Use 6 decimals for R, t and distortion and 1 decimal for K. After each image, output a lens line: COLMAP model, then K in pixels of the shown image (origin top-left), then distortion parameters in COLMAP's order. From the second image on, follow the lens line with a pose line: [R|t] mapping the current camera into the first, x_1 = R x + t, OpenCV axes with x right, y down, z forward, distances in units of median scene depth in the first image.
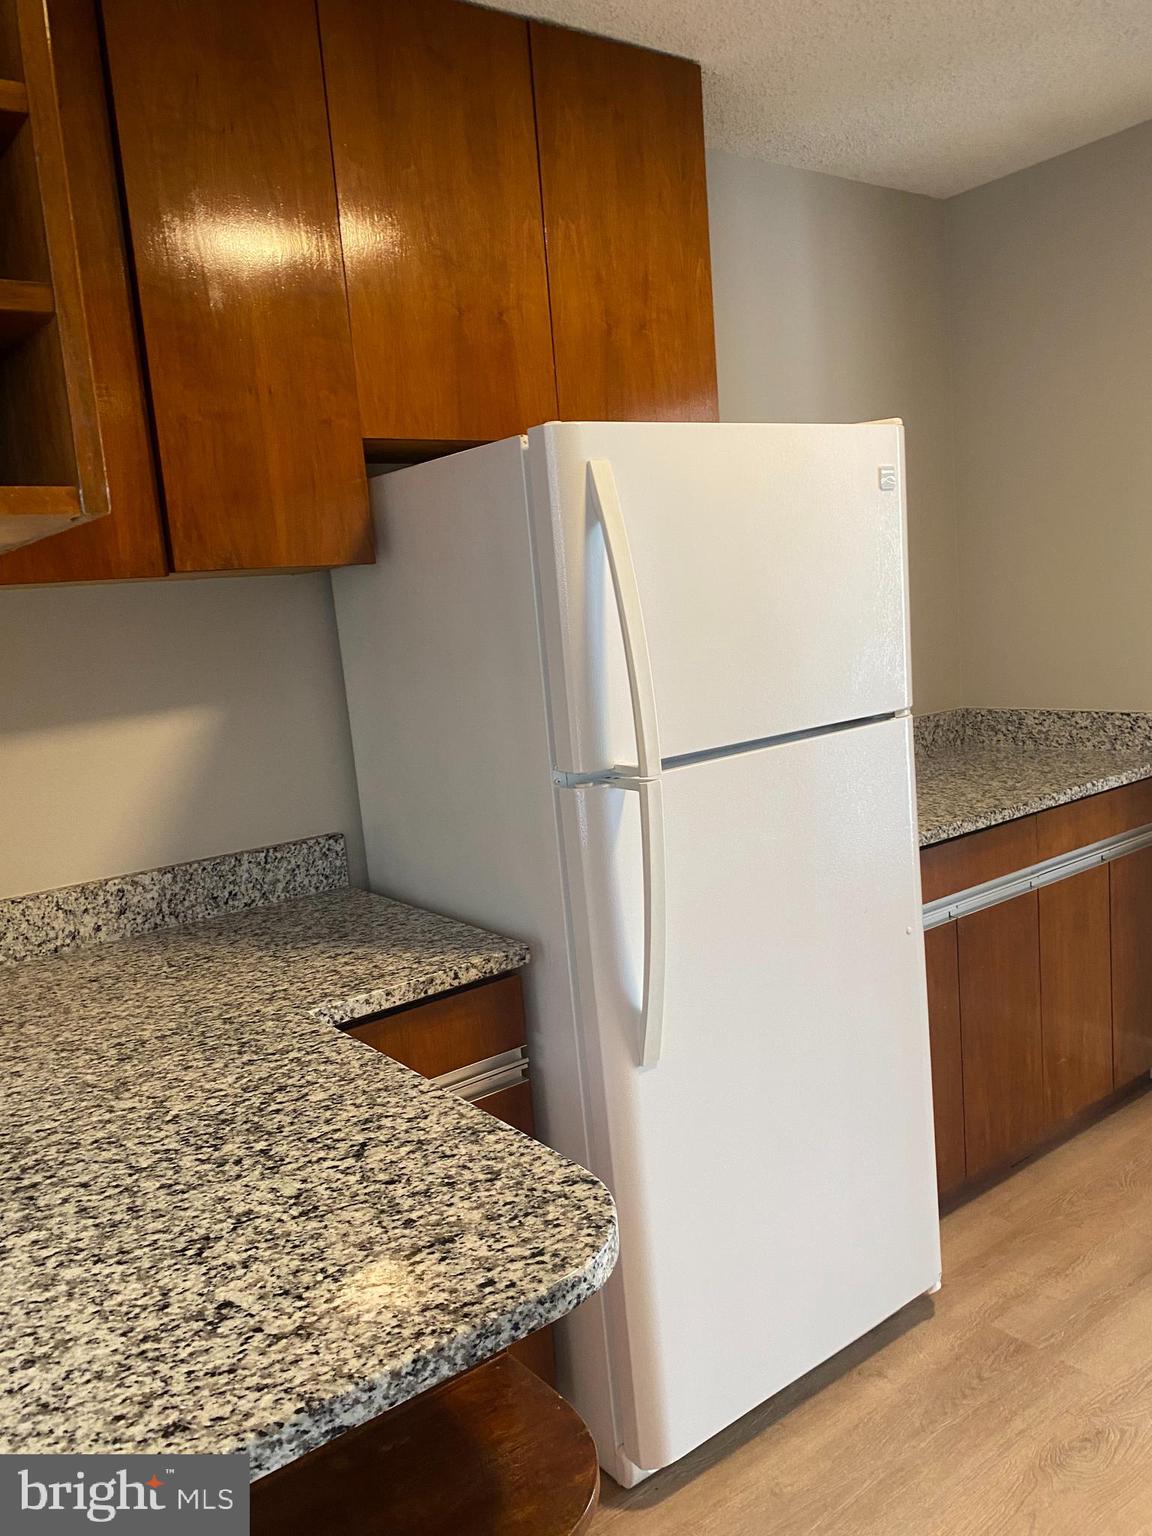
lens RADIAL K [[1166.8, 0, 563.1], [0, 1166.8, 775.3], [0, 0, 1]] dist [0.030717, -0.026344]
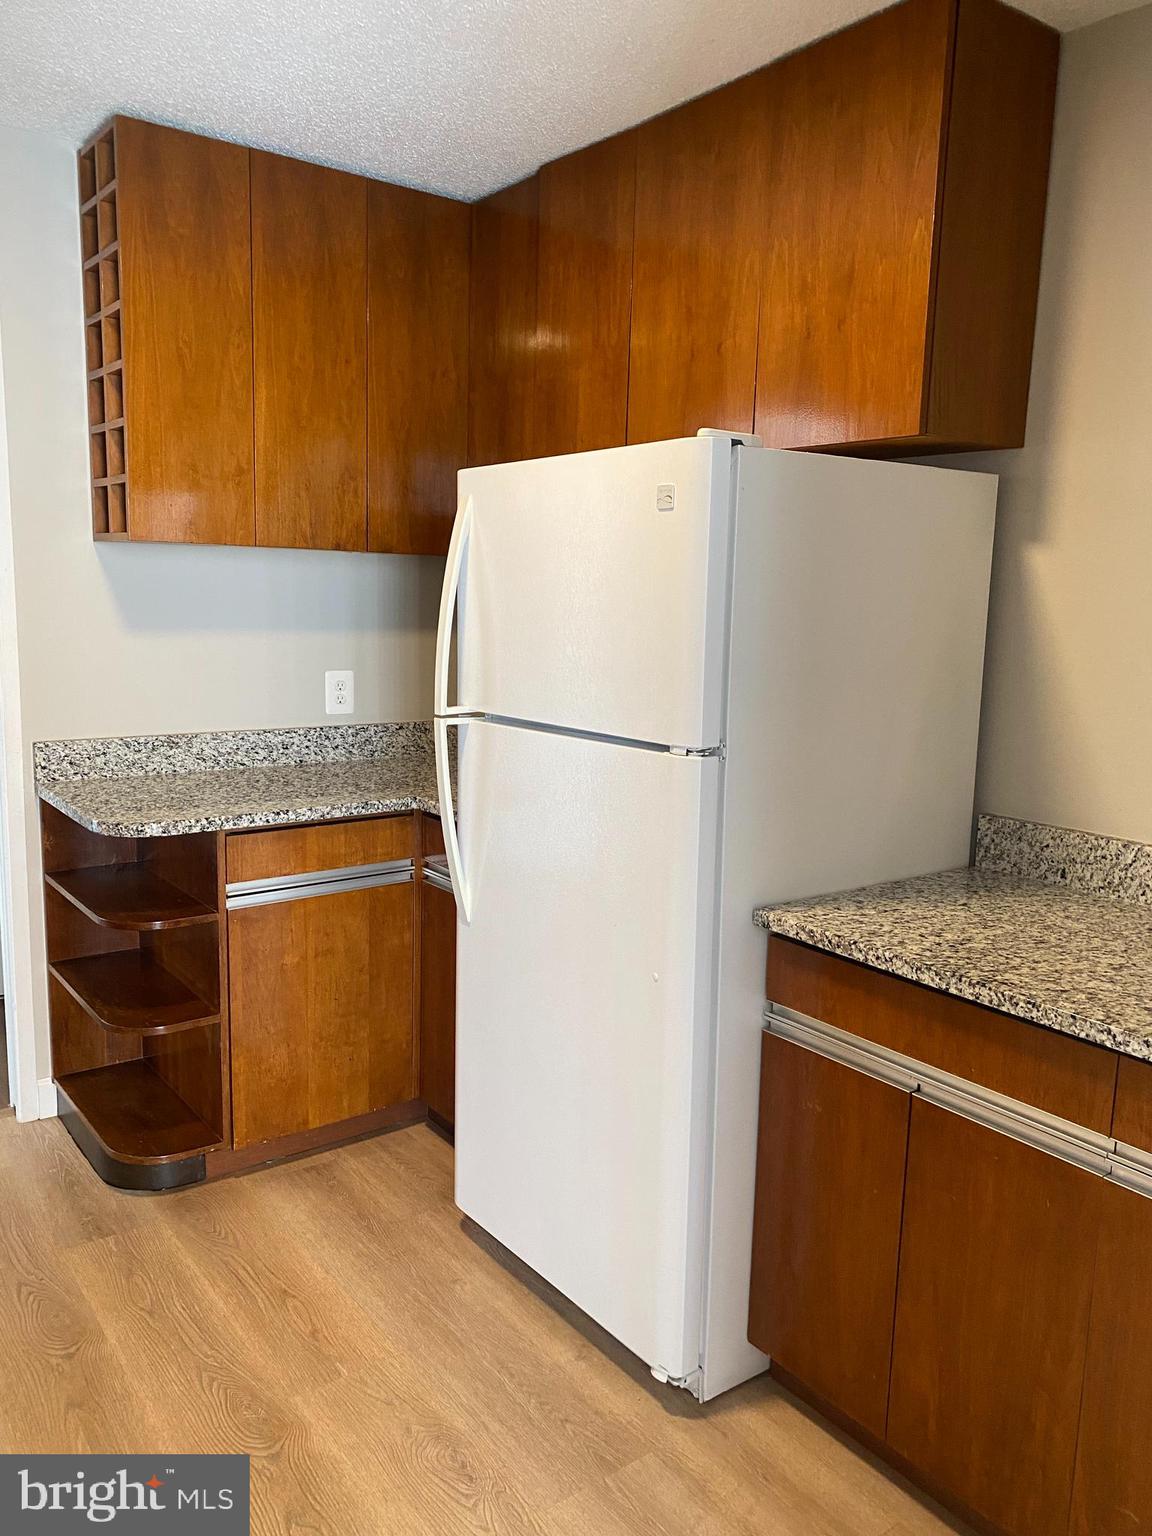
lens RADIAL K [[1166.8, 0, 566.4], [0, 1166.8, 778.0], [0, 0, 1]] dist [0.030717, -0.026344]
pose [[-0.005389, 0.244035, -0.969751, 1.286642], [-0.176395, 0.954327, 0.241134, -0.258642], [0.984305, 0.172358, 0.037904, 0.954287]]
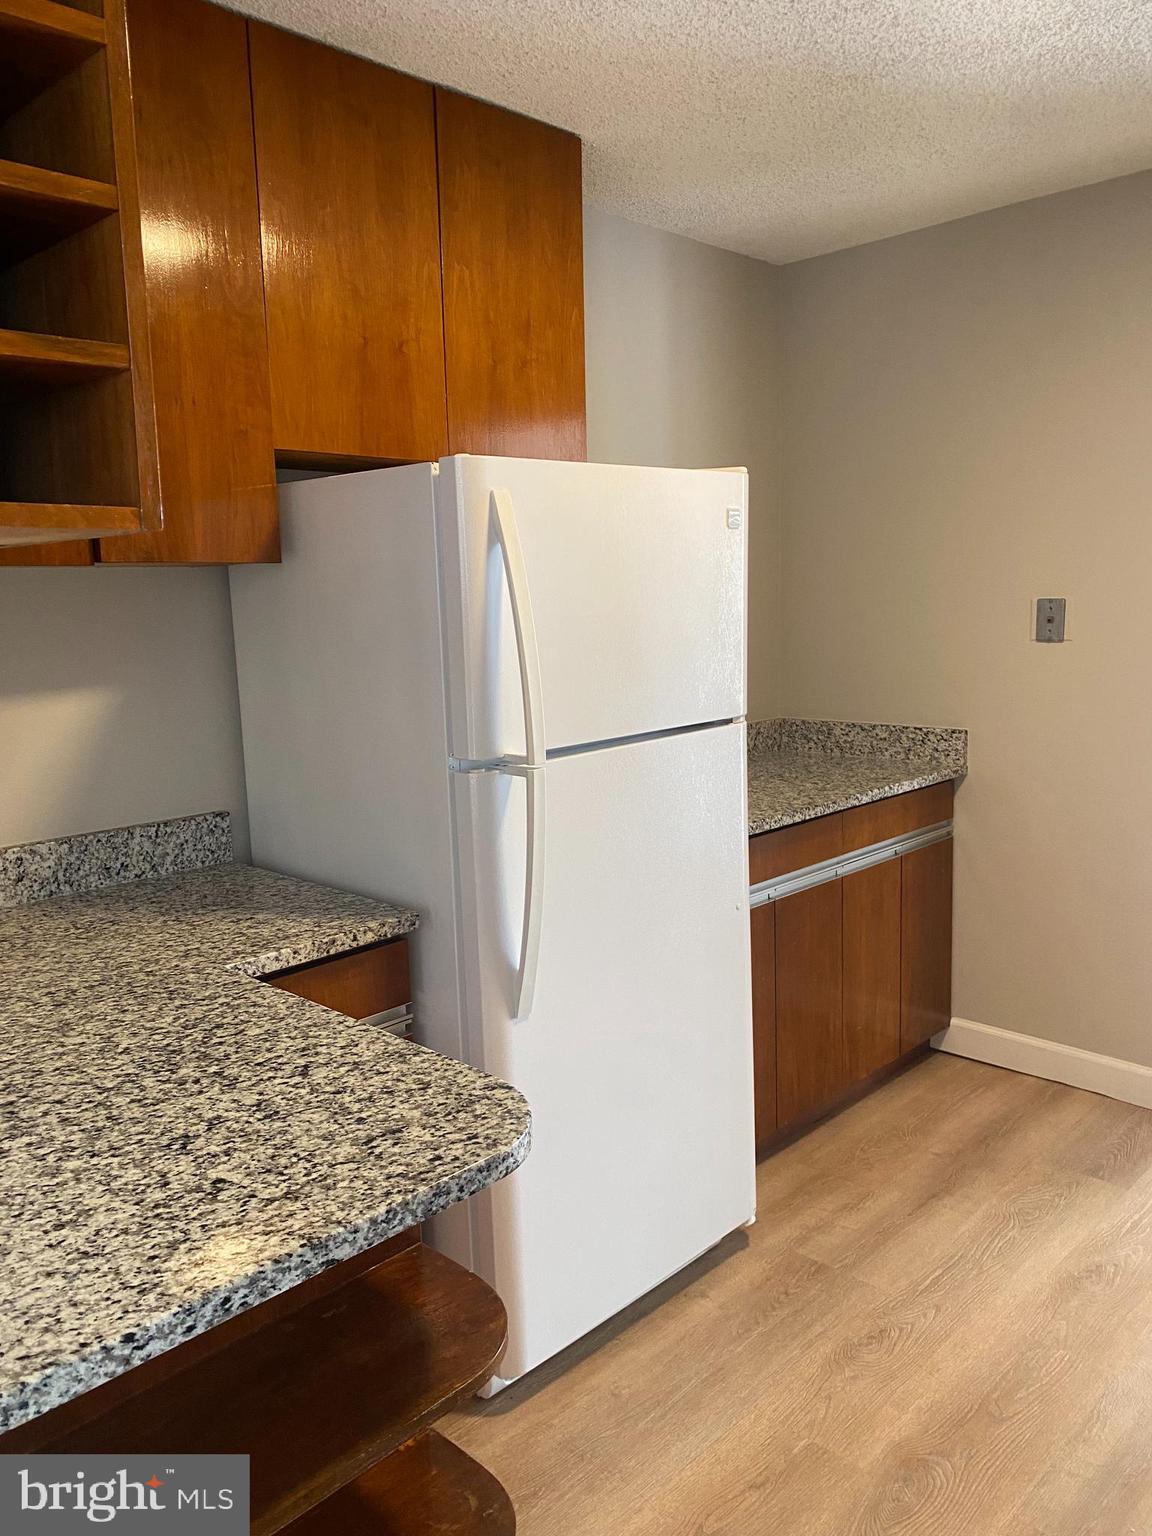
lens RADIAL K [[1166.8, 0, 566.7], [0, 1166.8, 760.1], [0, 0, 1]] dist [0.030717, -0.026344]
pose [[0.986772, 0.033329, 0.158653, -0.066778], [-0.031392, 0.999399, -0.014698, 0.010597], [-0.159047, 0.009523, 0.987225, -0.125034]]
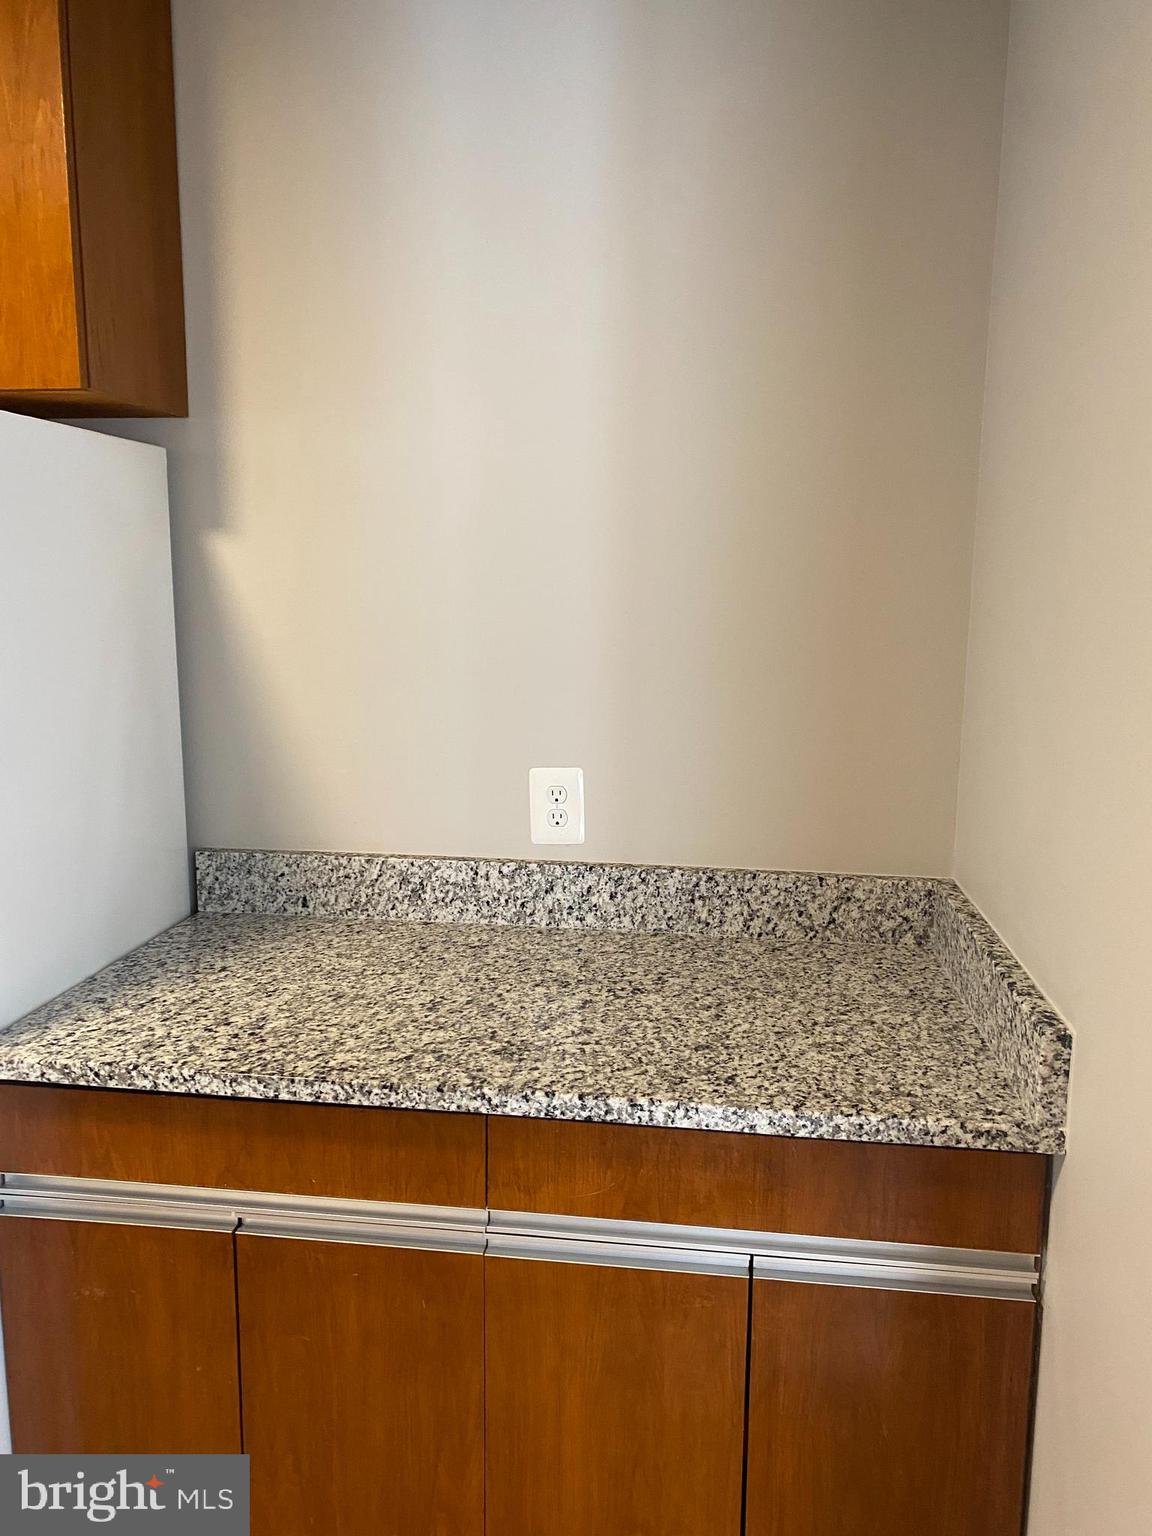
lens RADIAL K [[1166.8, 0, 546.5], [0, 1166.8, 778.0], [0, 0, 1]] dist [0.030717, -0.026344]
pose [[0.696417, 0.196627, -0.690174, 1.024342], [-0.165026, 0.979837, 0.112632, -0.234772], [0.698405, 0.035458, 0.714824, 0.906025]]
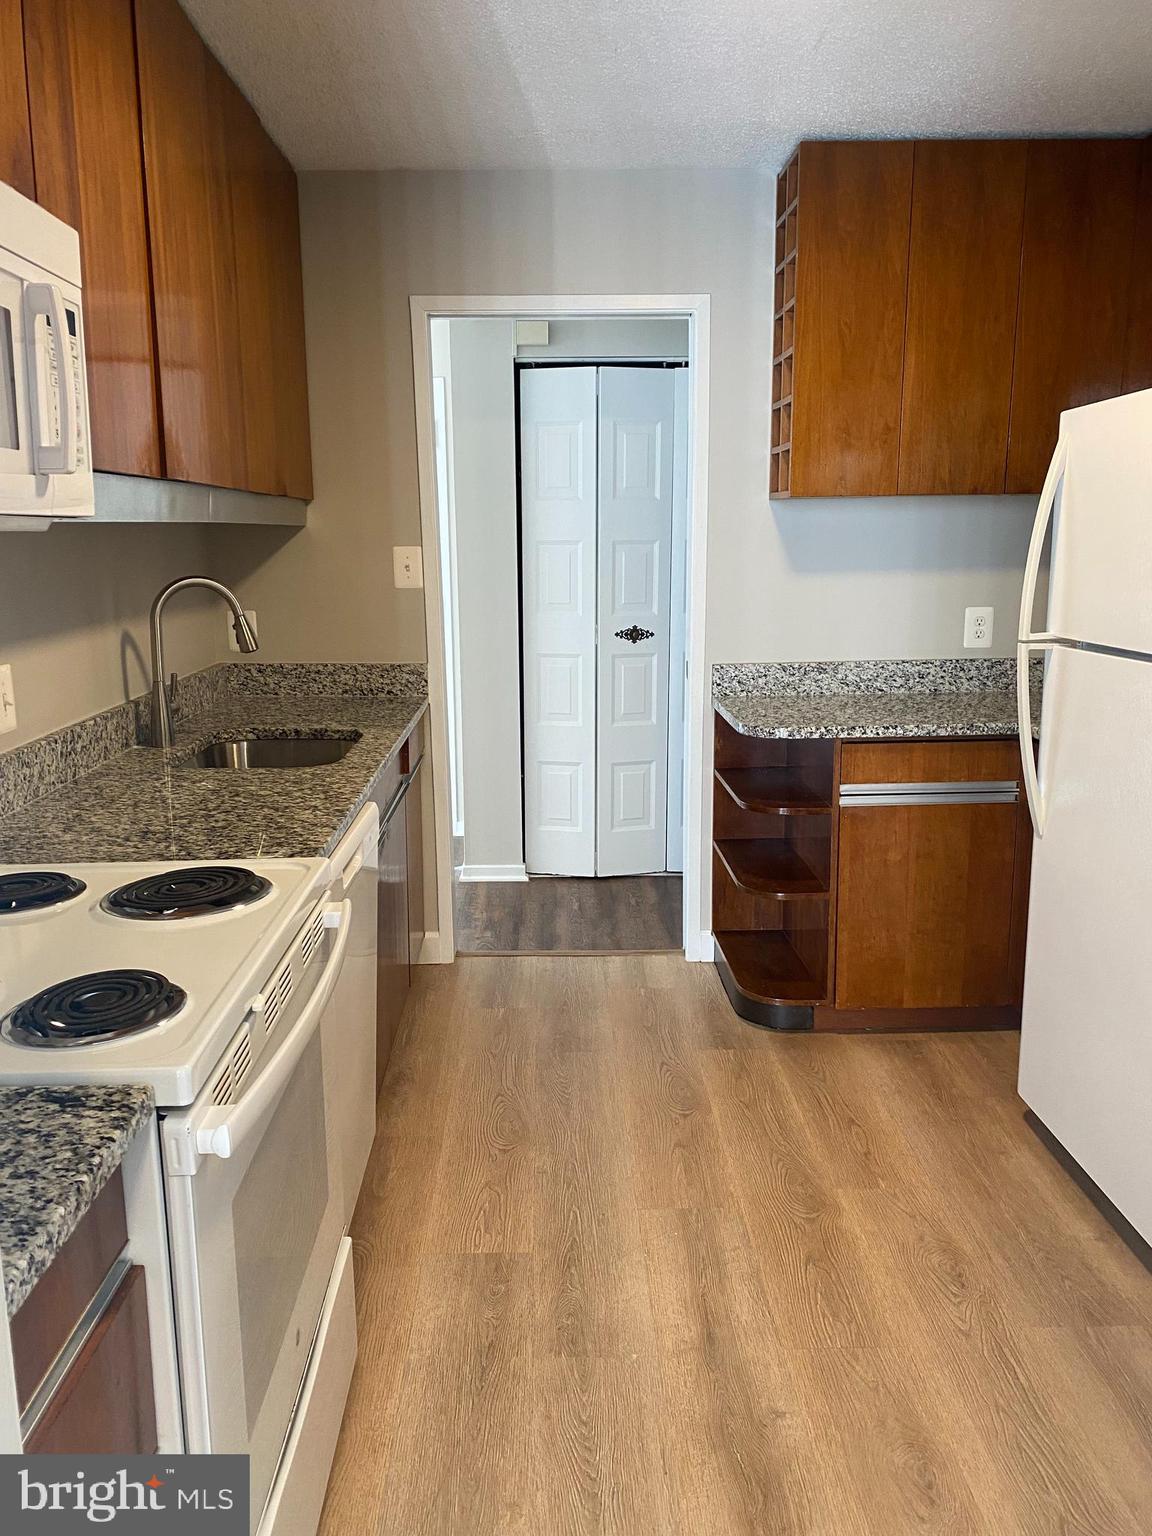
lens RADIAL K [[1166.8, 0, 567.6], [0, 1166.8, 777.9], [0, 0, 1]] dist [0.030717, -0.026344]
pose [[-0.578596, 0.253470, -0.775229, 1.473505], [-0.061136, 0.934333, 0.351120, -0.296972], [0.813320, 0.250550, -0.525105, 1.183105]]
